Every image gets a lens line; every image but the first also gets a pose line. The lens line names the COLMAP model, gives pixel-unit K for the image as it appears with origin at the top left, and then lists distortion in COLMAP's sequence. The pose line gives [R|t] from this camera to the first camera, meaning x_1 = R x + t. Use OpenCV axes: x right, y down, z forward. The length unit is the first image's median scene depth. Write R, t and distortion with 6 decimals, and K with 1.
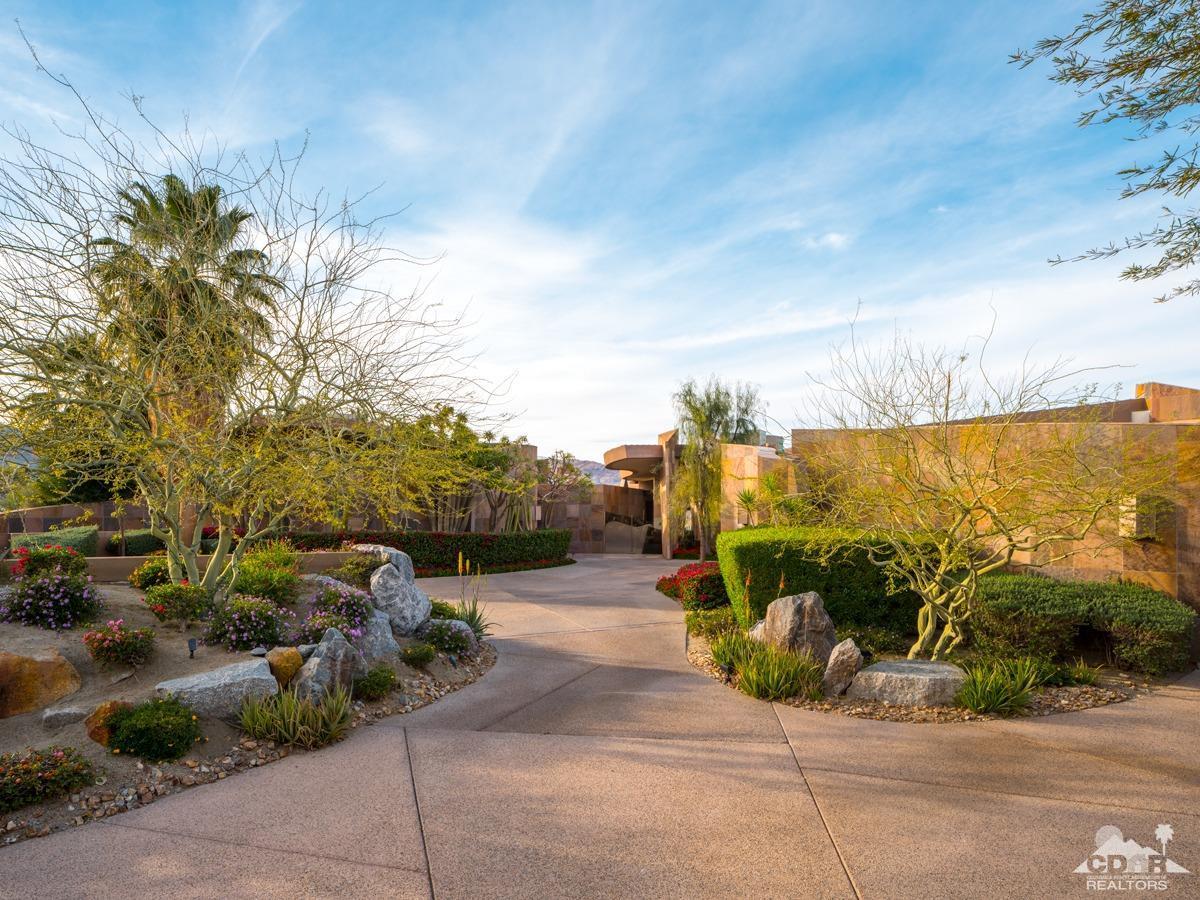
lens RADIAL K [[1277.7, 0, 600.0], [0, 1277.7, 450.0], [0, 0, 1]] dist [0.015352, 0.014702]
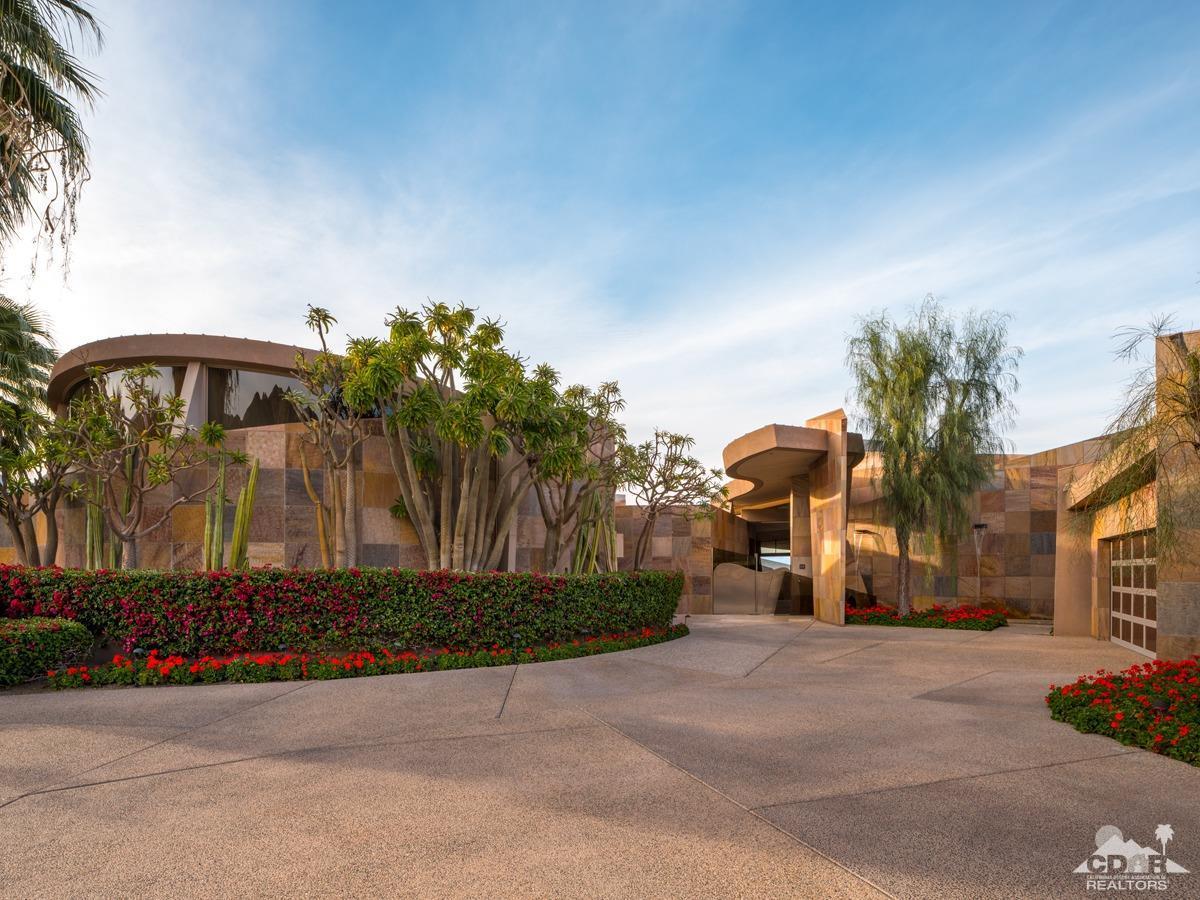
lens RADIAL K [[1277.7, 0, 600.0], [0, 1277.7, 450.0], [0, 0, 1]] dist [0.015352, 0.014702]
pose [[0.999829, -0.001998, -0.018399, -0.052459], [0.001172, 0.998996, -0.044776, 0.036127], [0.018470, 0.044747, 0.998828, 0.469700]]
